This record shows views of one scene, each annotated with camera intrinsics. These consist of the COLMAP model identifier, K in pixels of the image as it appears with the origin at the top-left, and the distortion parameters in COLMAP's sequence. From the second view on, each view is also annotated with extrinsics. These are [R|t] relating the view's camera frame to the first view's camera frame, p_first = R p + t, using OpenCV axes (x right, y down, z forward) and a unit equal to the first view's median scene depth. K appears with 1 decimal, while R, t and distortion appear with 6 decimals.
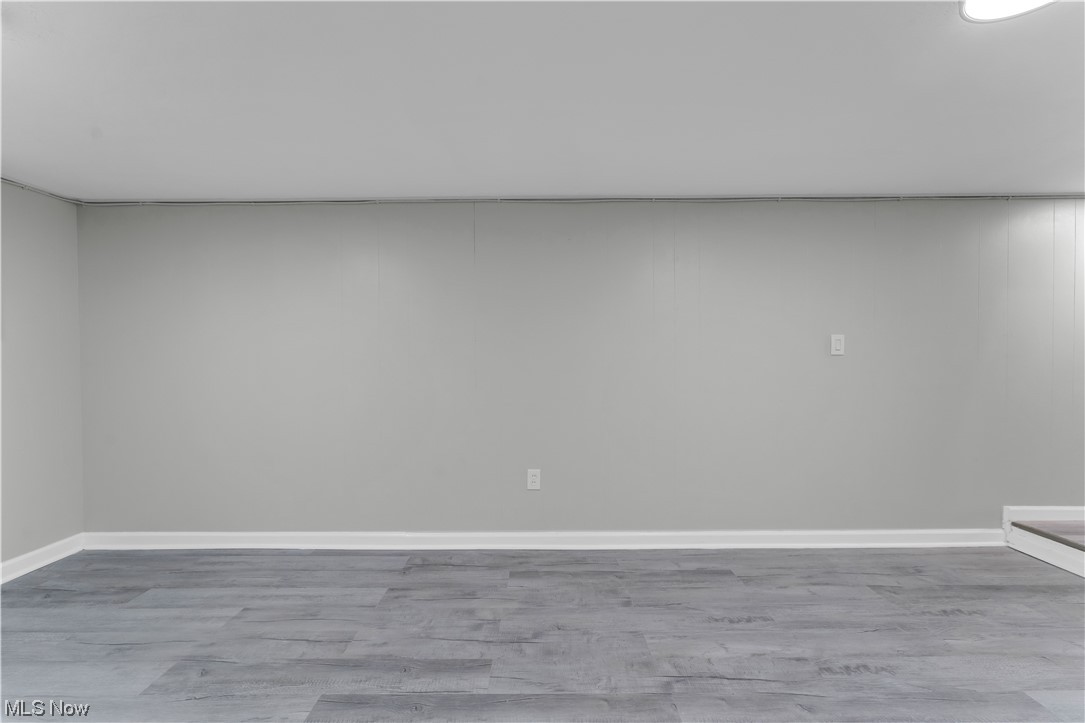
lens RADIAL K [[438.9, 0, 541.5], [0, 438.9, 362.3], [0, 0, 1]] dist [-0.001285, 0.000582]
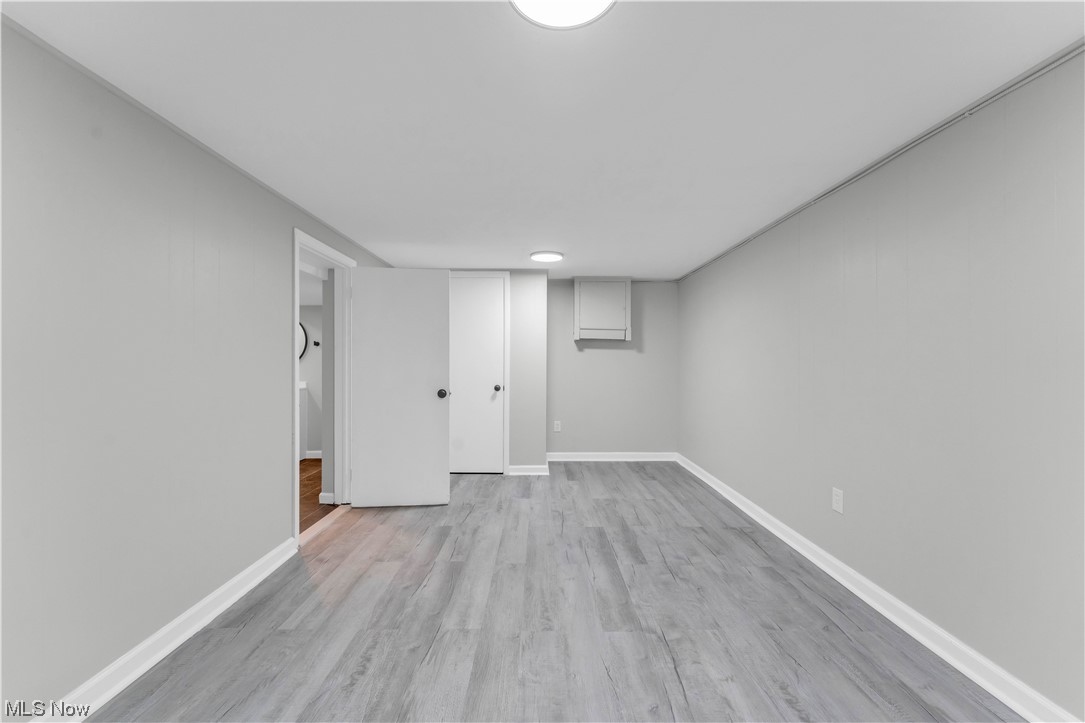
lens RADIAL K [[438.9, 0, 540.3], [0, 438.9, 360.4], [0, 0, 1]] dist [-0.001285, 0.000582]
pose [[0.002944, 0.001712, -0.999994, 1.116015], [-0.014759, 0.999890, 0.001668, -0.011451], [0.999887, 0.014754, 0.002969, 0.499492]]
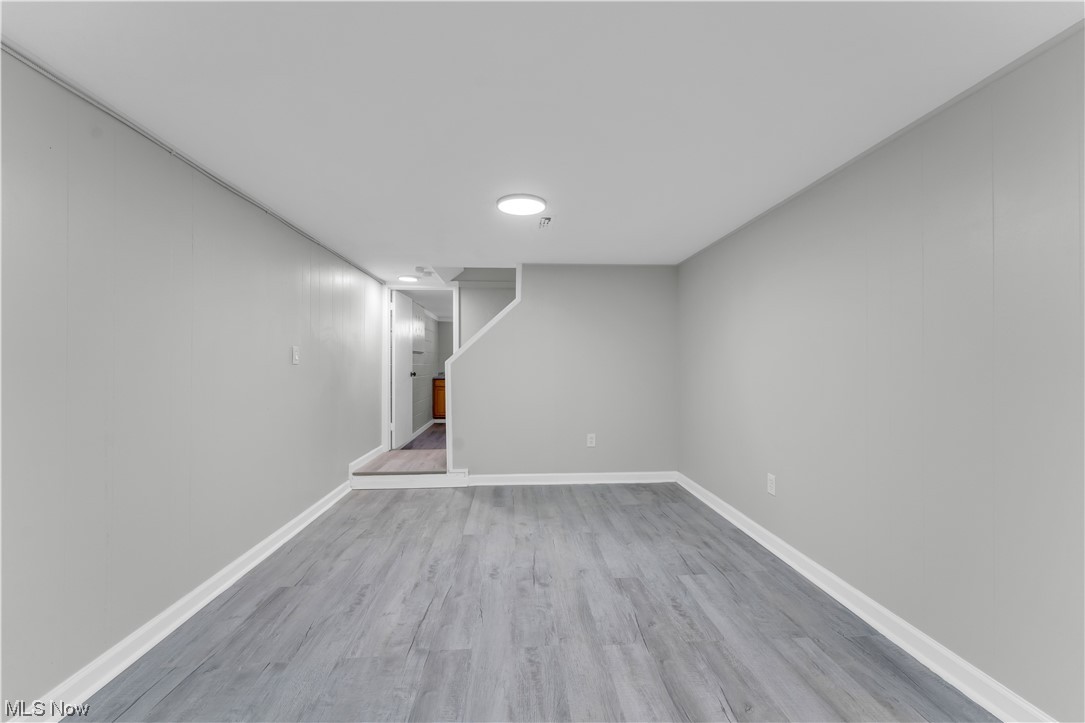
lens RADIAL K [[438.9, 0, 544.2], [0, 438.9, 362.9], [0, 0, 1]] dist [-0.001285, 0.000582]
pose [[-0.072402, 0.008161, 0.997342, -0.653782], [0.014529, 0.999869, -0.007126, -0.001727], [-0.997270, 0.013975, -0.072511, 0.555089]]
